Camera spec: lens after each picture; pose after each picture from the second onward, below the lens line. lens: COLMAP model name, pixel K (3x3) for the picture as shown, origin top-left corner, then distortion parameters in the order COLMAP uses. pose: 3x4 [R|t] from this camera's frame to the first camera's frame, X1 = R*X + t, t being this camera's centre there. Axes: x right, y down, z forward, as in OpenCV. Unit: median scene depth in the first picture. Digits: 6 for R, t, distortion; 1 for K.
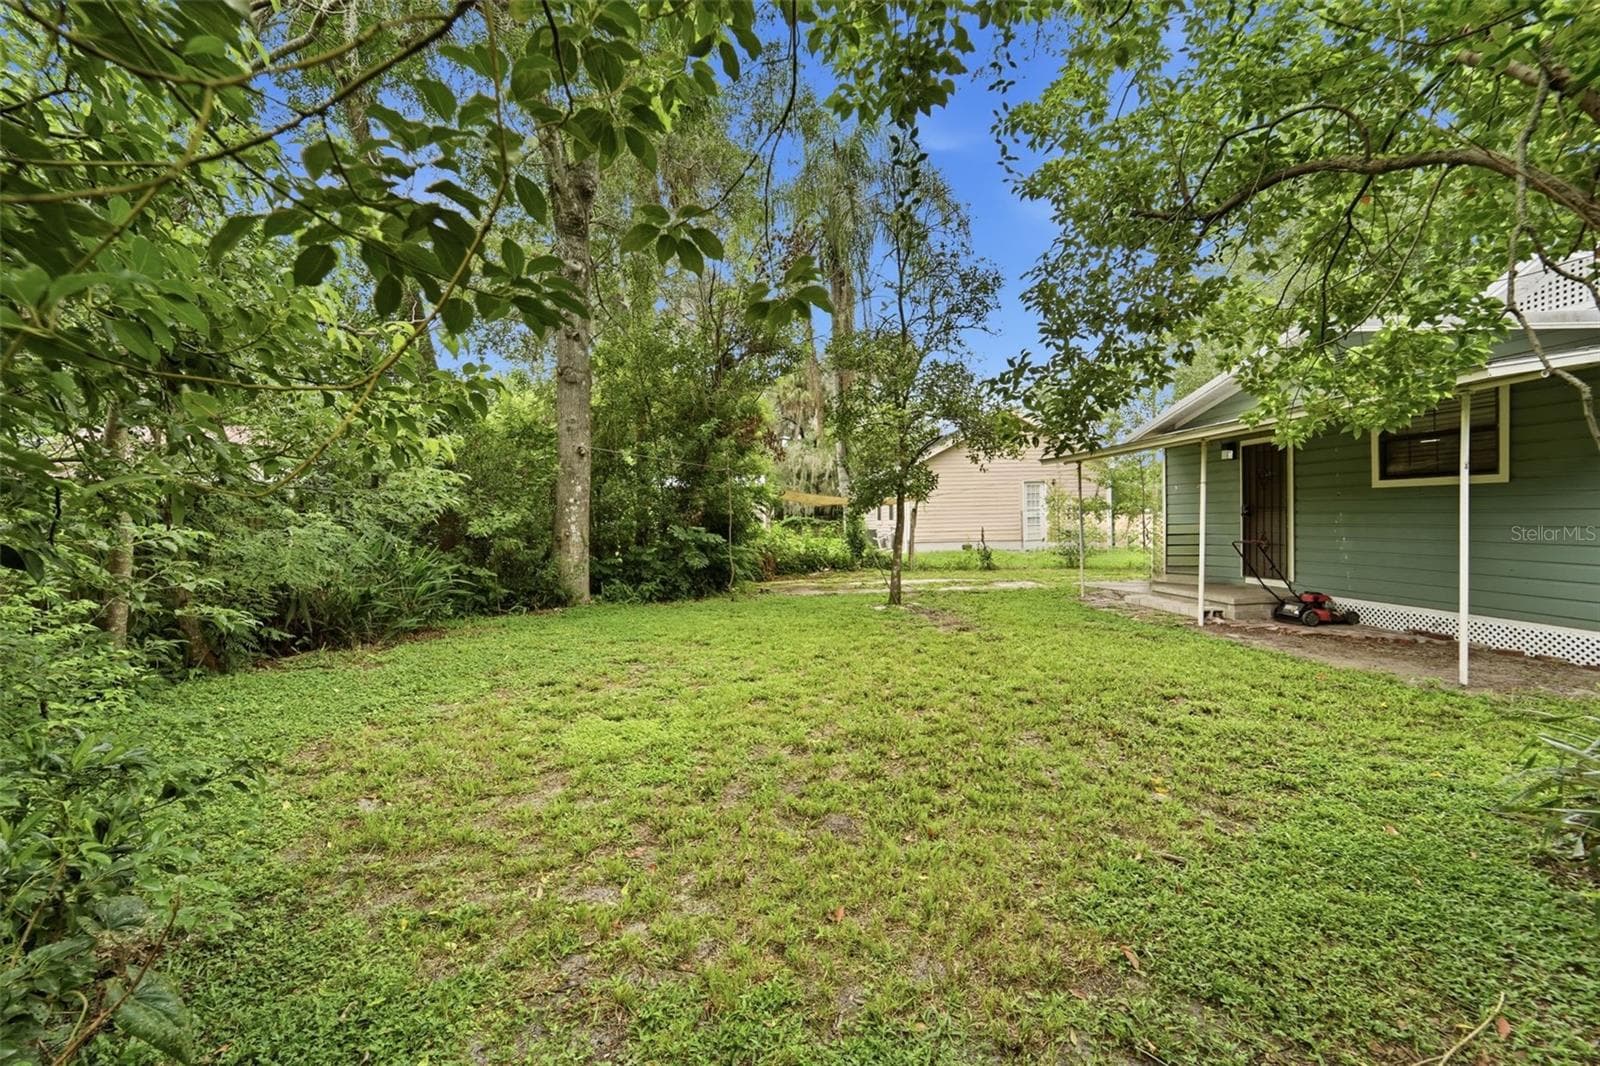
lens RADIAL K [[658.1, 0, 796.9], [0, 658.1, 531.9], [0, 0, 1]] dist [0.000454, -0.000150]
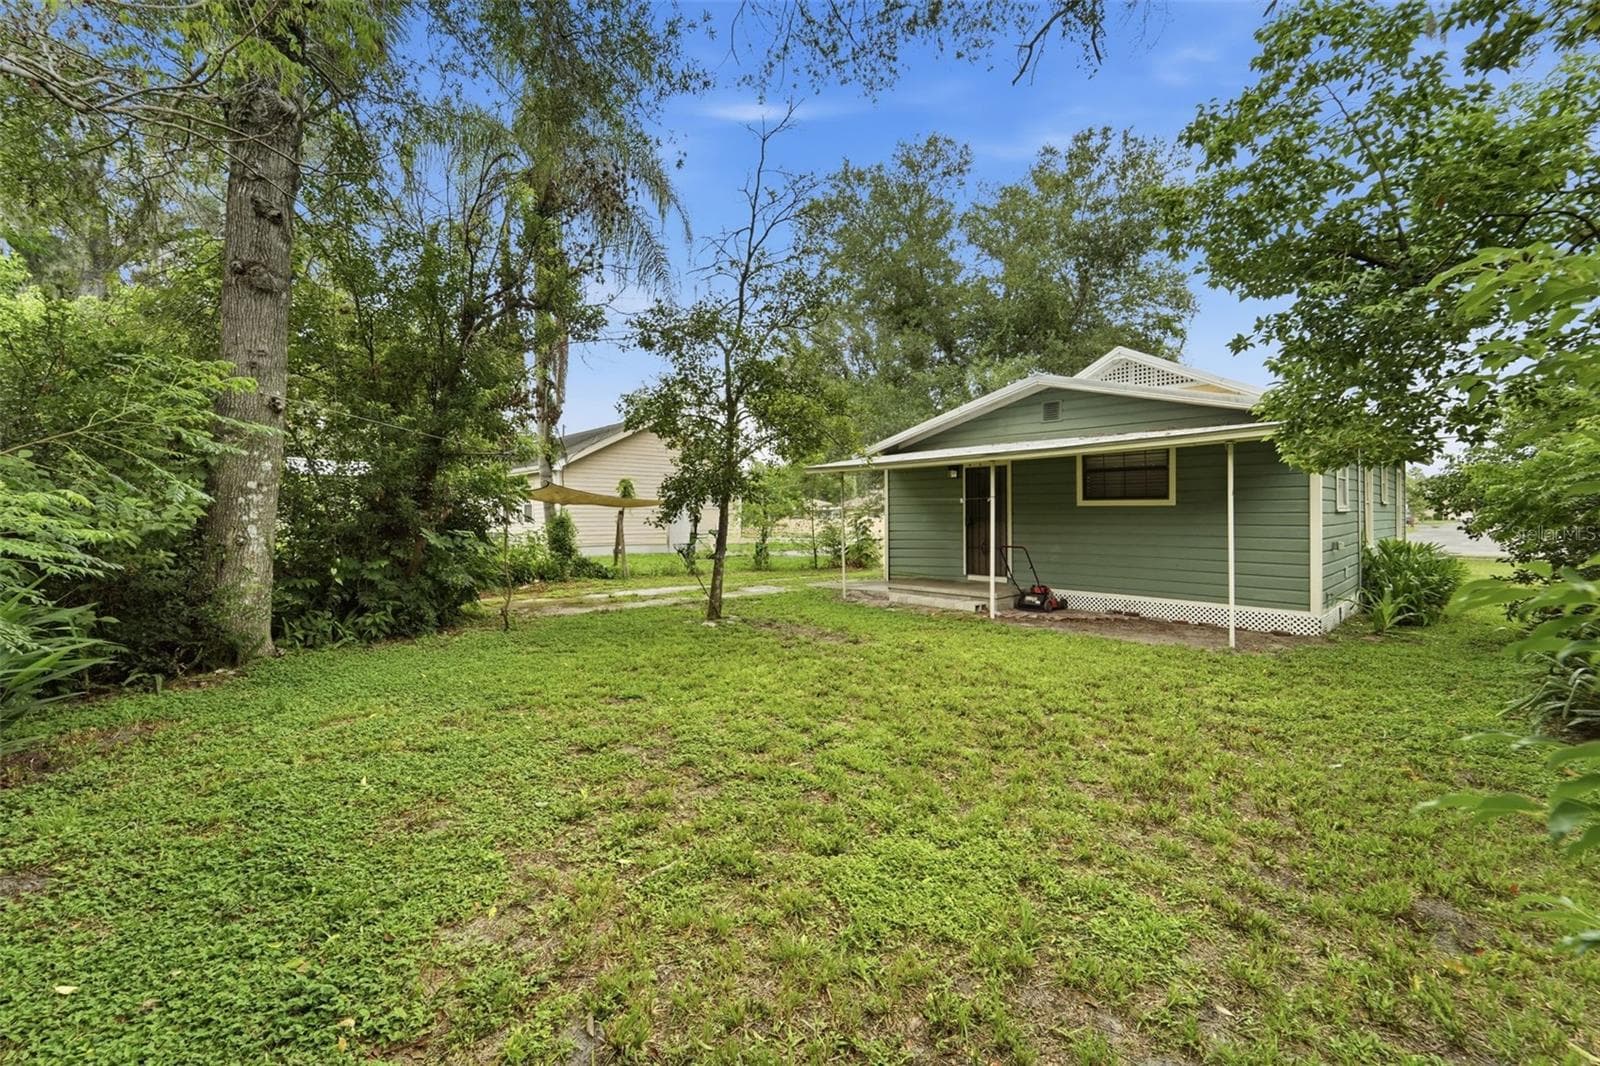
lens RADIAL K [[658.1, 0, 787.9], [0, 658.1, 525.9], [0, 0, 1]] dist [0.000454, -0.000150]
pose [[0.795658, 0.011243, 0.605642, -0.323581], [-0.004376, 0.999908, -0.012813, -0.004963], [-0.605730, 0.007544, 0.795634, 0.236575]]
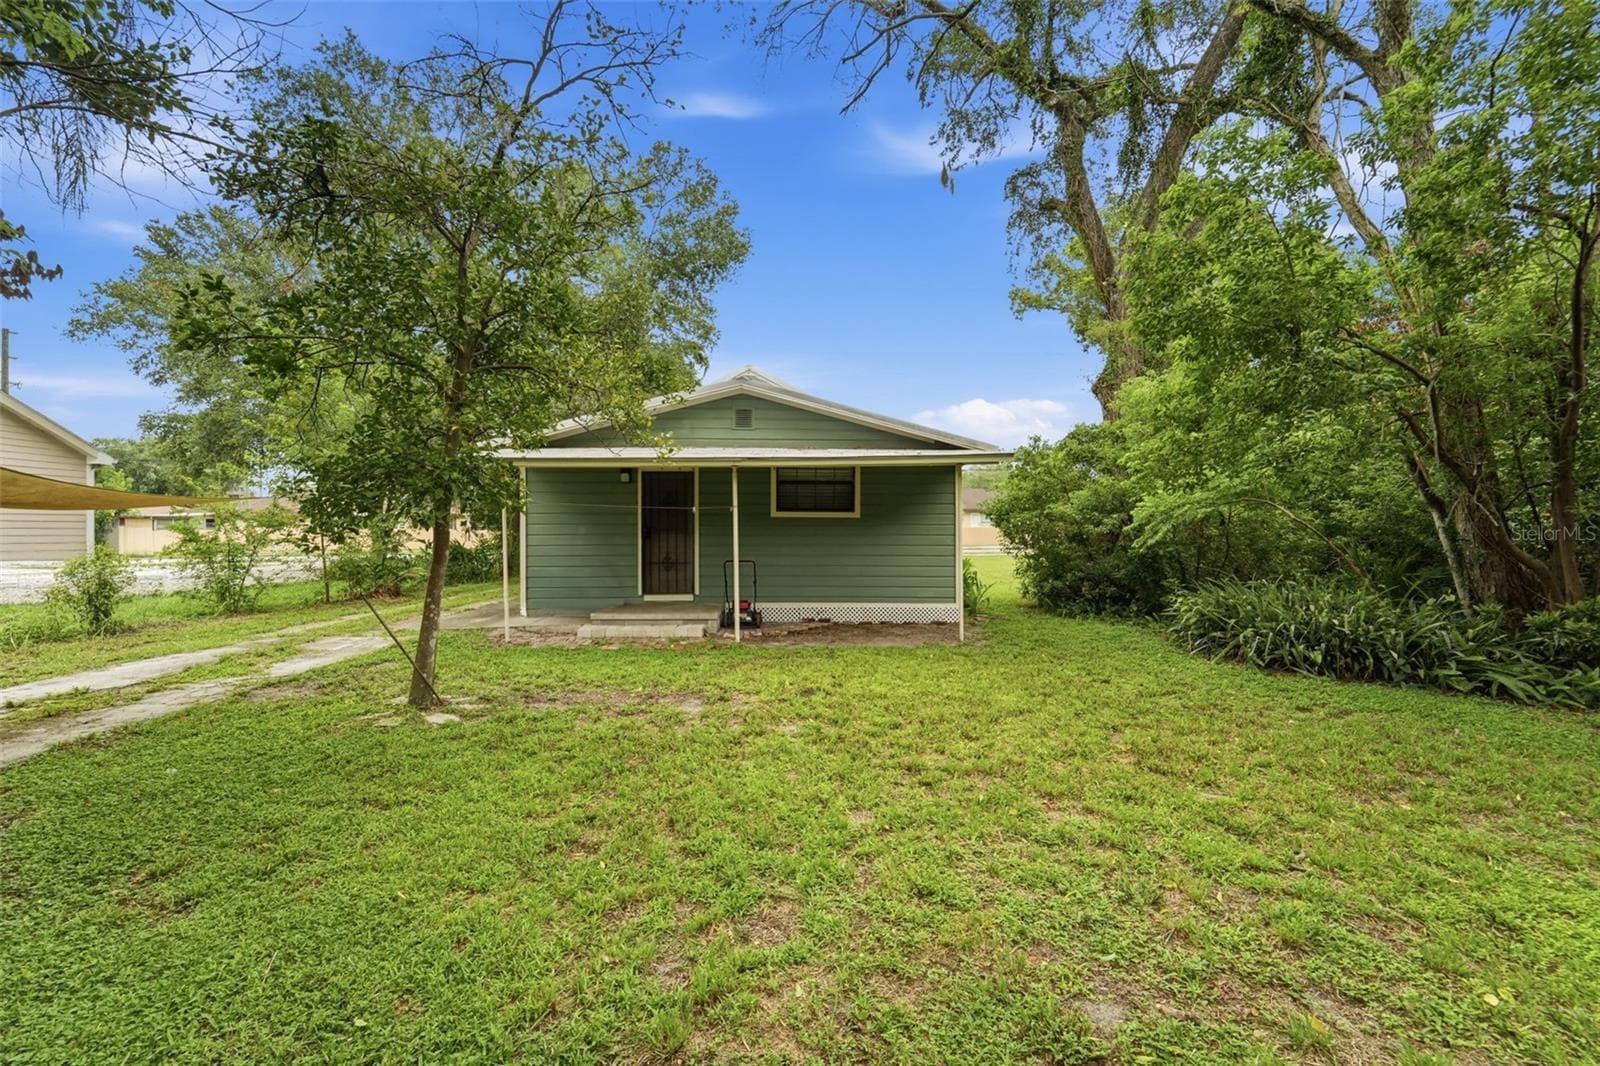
lens RADIAL K [[658.1, 0, 799.3], [0, 658.1, 528.6], [0, 0, 1]] dist [0.000454, -0.000150]
pose [[0.063005, 0.015843, 0.997887, -0.359044], [0.016861, 0.999714, -0.016936, -0.016046], [-0.997871, 0.017893, 0.062720, 0.692207]]
